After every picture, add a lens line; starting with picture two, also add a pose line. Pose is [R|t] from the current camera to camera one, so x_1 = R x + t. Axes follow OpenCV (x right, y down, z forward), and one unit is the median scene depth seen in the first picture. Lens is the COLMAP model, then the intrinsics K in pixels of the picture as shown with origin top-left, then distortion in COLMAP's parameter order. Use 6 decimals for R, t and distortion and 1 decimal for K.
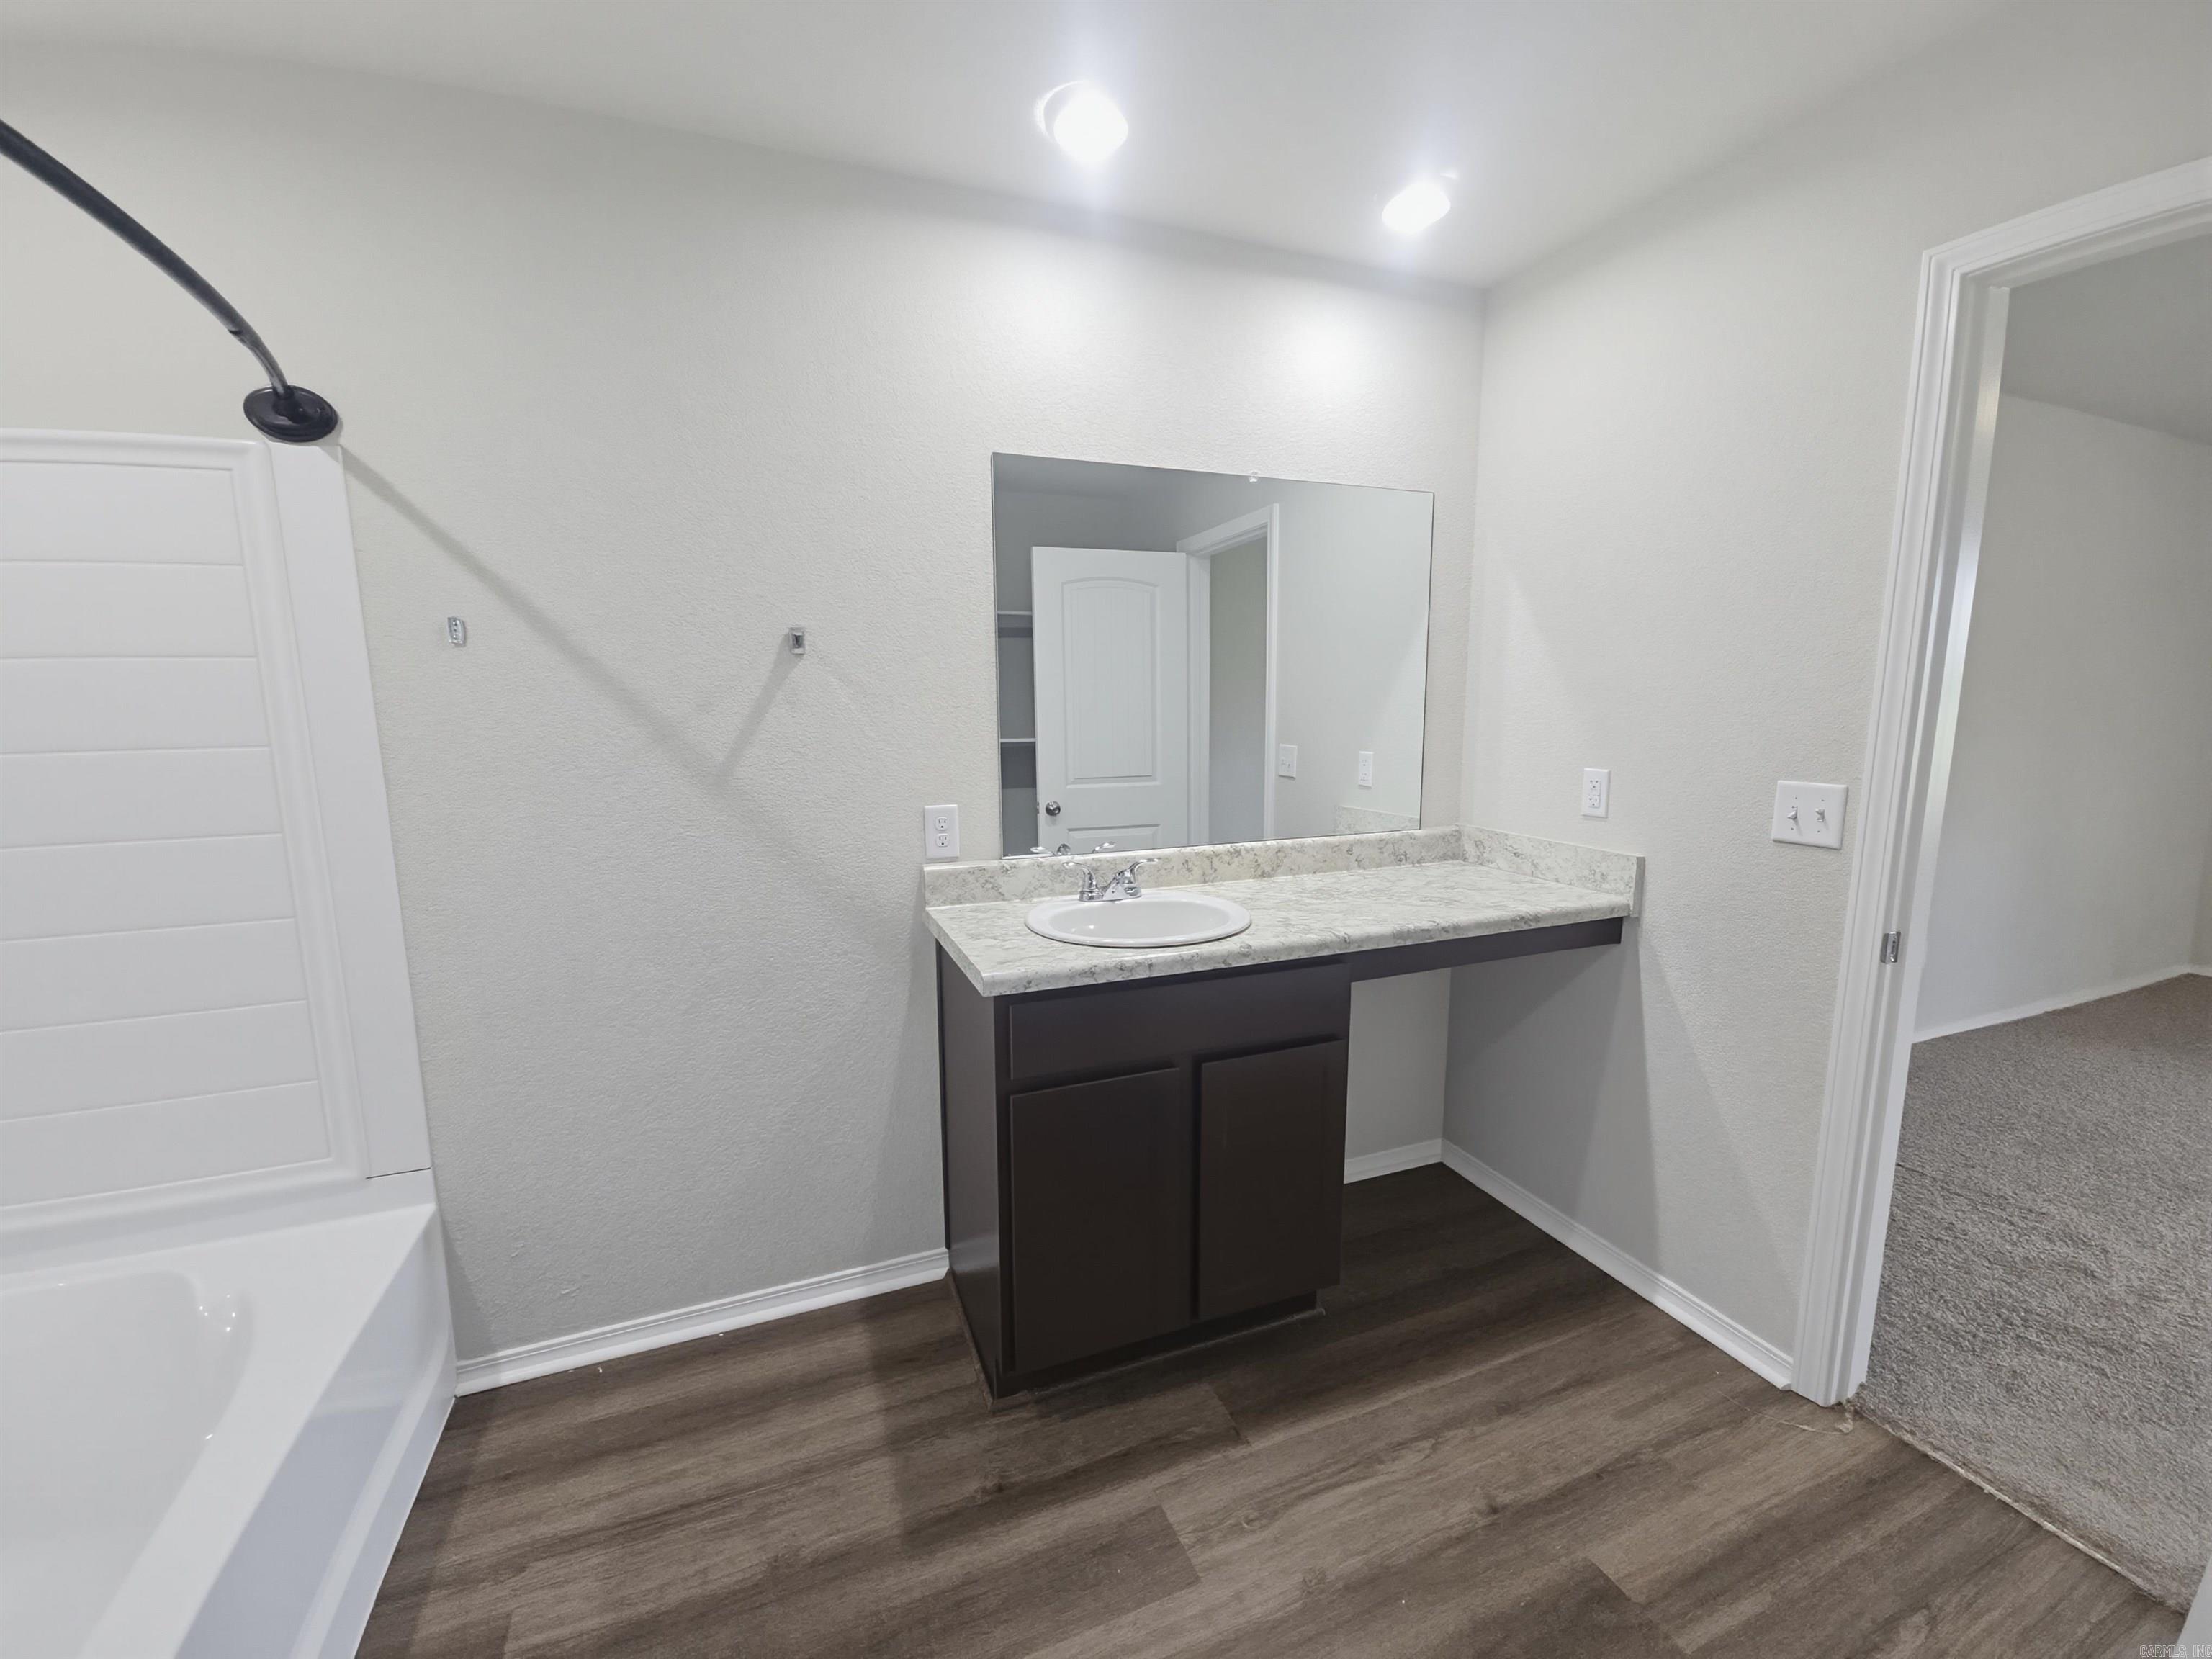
lens RADIAL K [[907.4, 0, 1102.6], [0, 907.4, 827.7], [0, 0, 1]] dist [-0.002009, -0.000145]
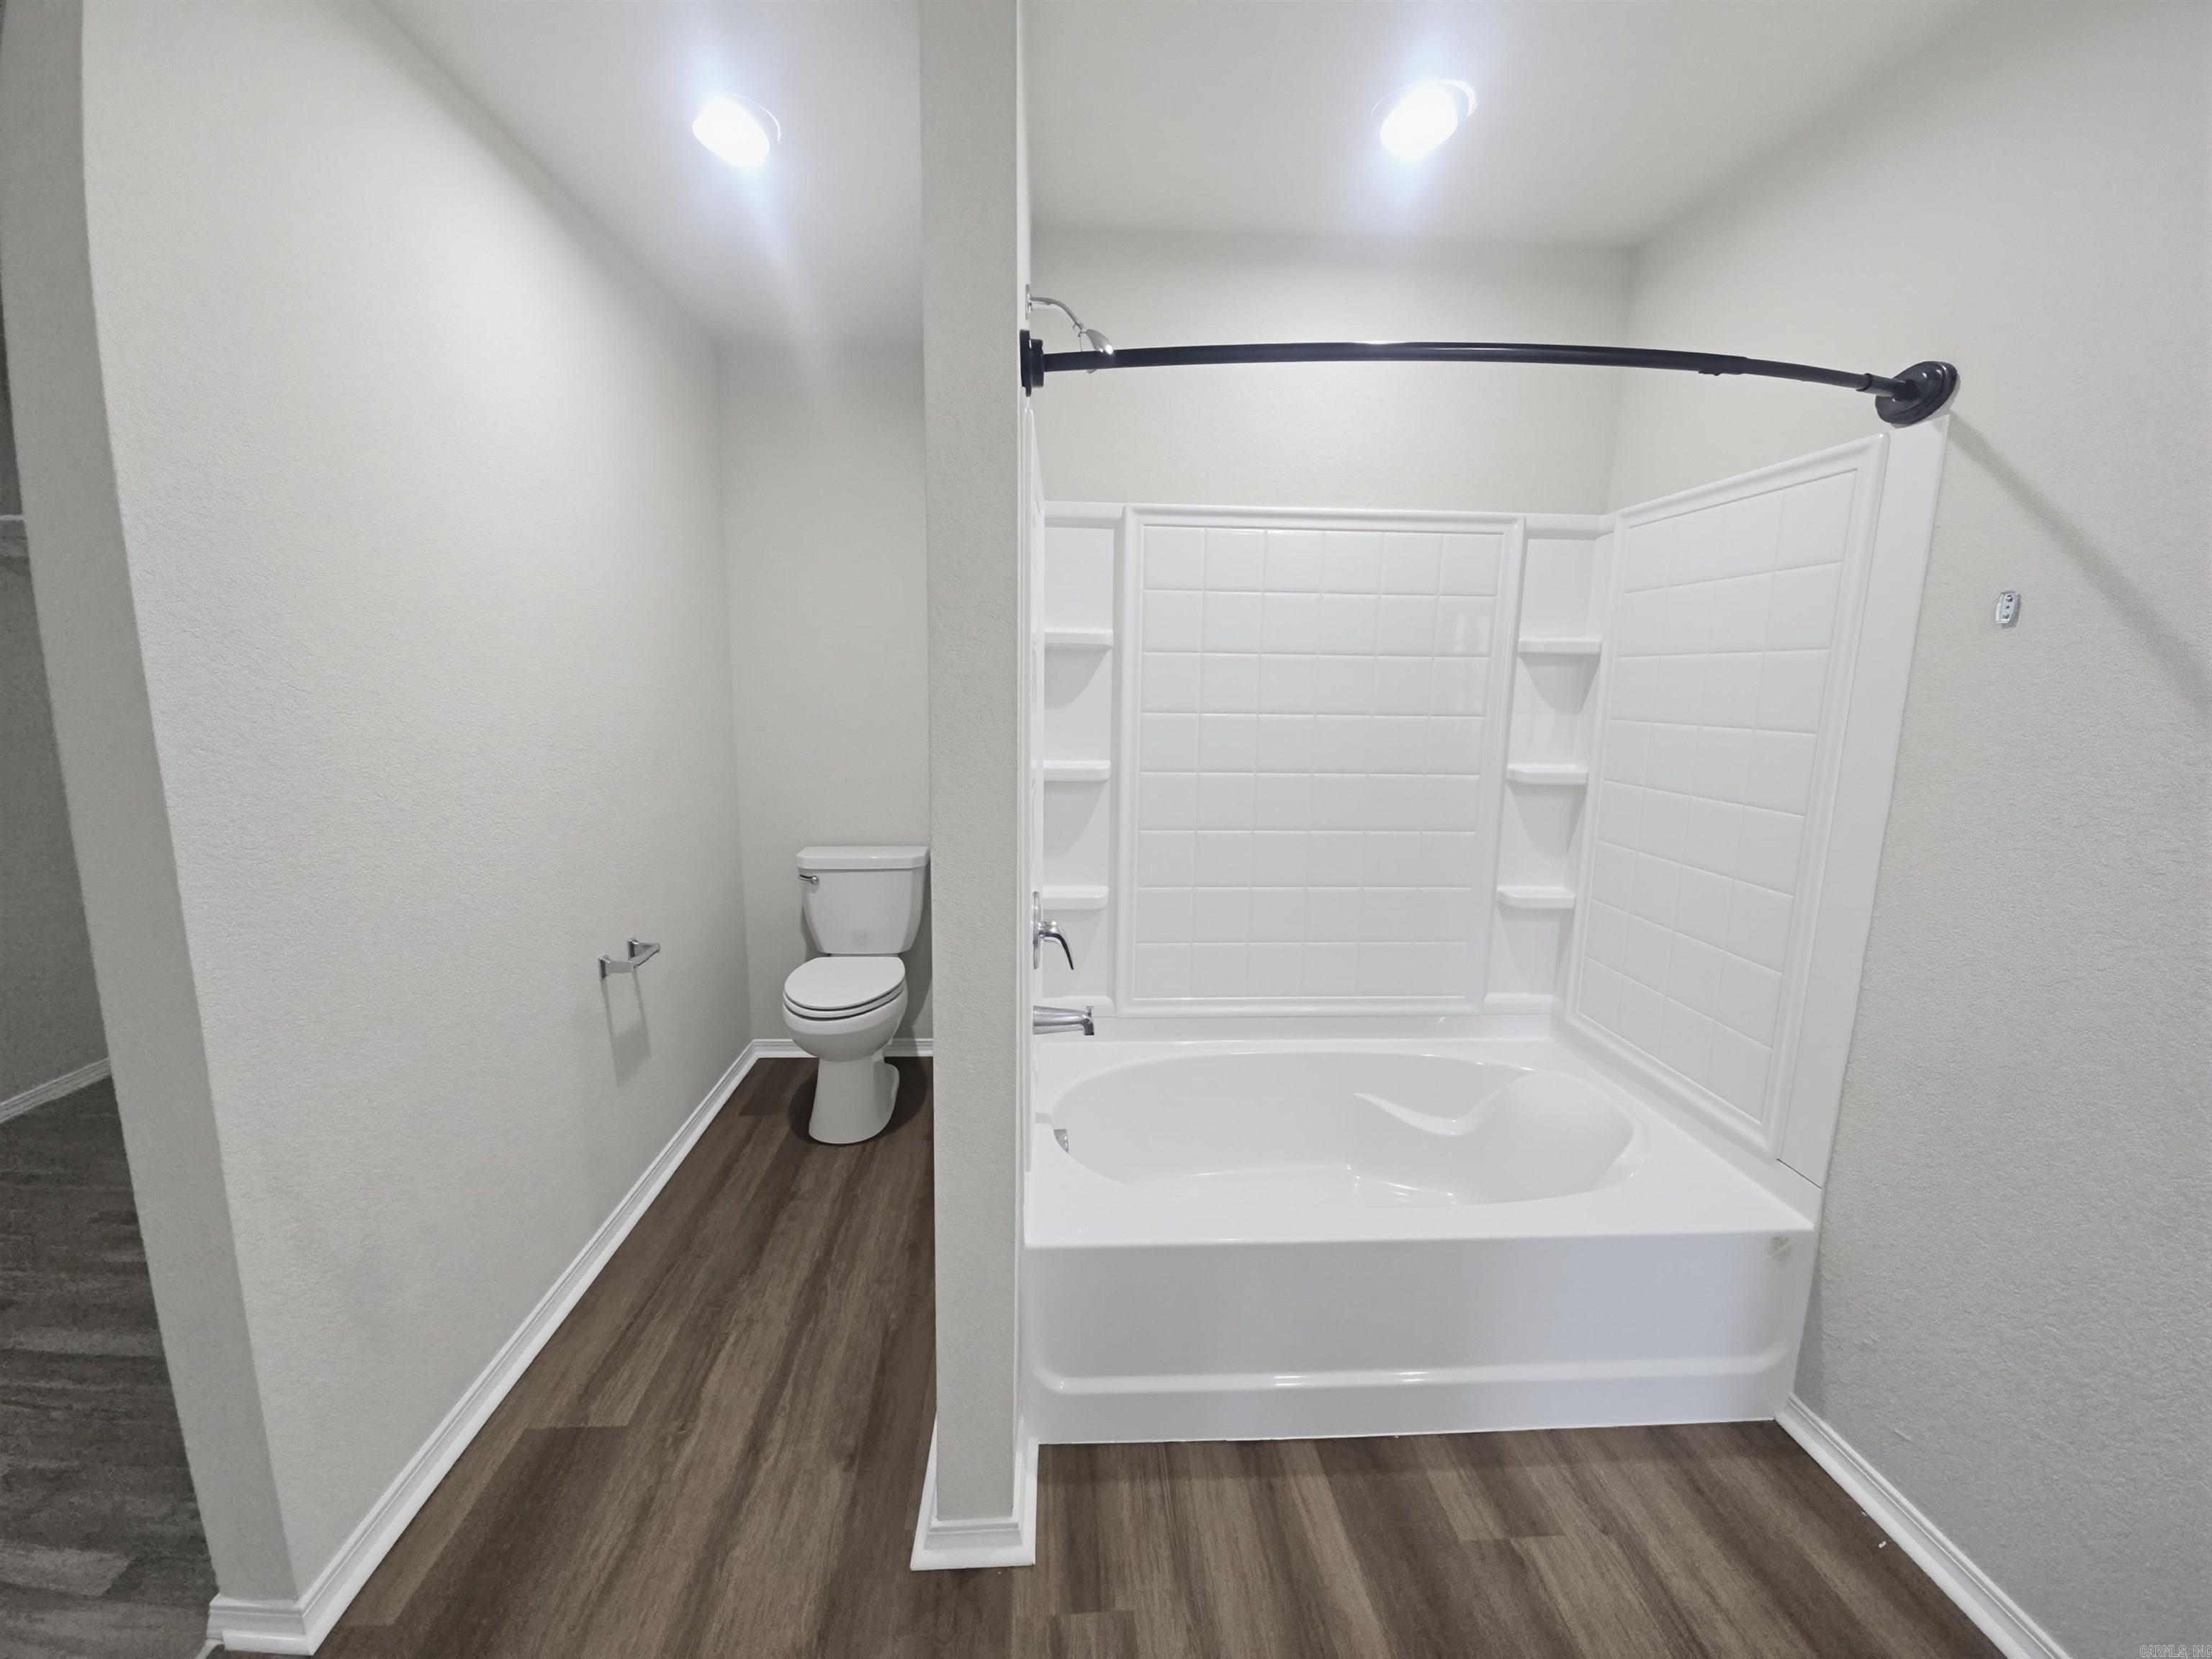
lens RADIAL K [[907.4, 0, 1102.1], [0, 907.4, 828.7], [0, 0, 1]] dist [-0.002009, -0.000145]
pose [[-0.297765, 0.167222, -0.939879, 0.344596], [-0.157338, 0.962478, 0.221090, -0.085725], [0.941584, 0.213711, -0.260282, 0.522241]]
